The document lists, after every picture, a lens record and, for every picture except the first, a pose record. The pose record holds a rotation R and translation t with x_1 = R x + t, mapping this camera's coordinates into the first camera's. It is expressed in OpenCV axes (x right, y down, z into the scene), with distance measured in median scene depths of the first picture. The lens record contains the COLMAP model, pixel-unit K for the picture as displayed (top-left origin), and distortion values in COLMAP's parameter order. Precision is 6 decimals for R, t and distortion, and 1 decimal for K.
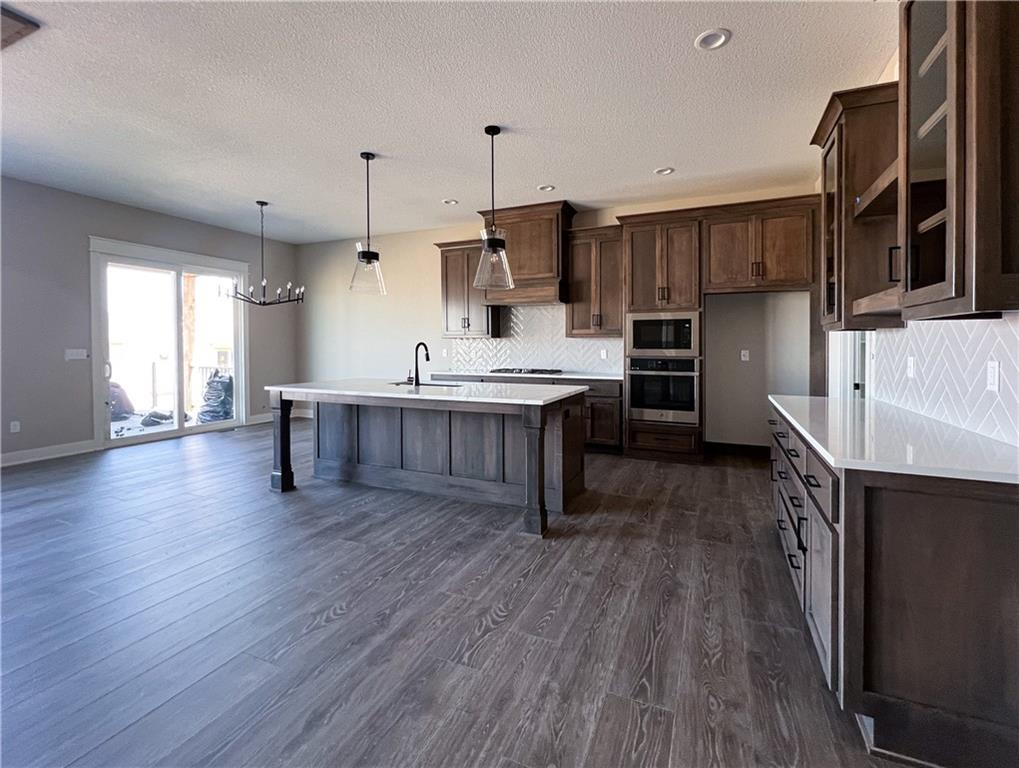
lens RADIAL K [[428.1, 0, 525.3], [0, 428.1, 351.8], [0, 0, 1]] dist [-0.000023, 0.000032]
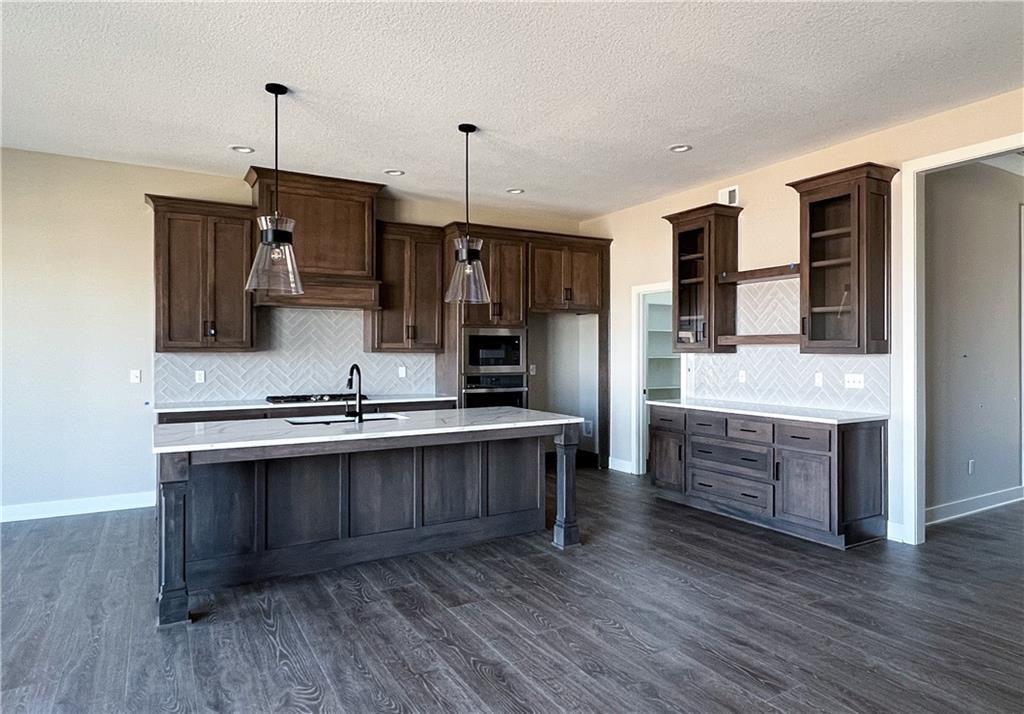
lens RADIAL K [[617.1, 0, 512.5], [0, 617.1, 352.1], [0, 0, 1]] dist [0.003199, 0.000660]
pose [[0.617627, -0.002054, 0.786468, -0.974227], [0.013623, 0.999875, -0.008087, -0.032152], [-0.786353, 0.015709, 0.617578, 0.123780]]
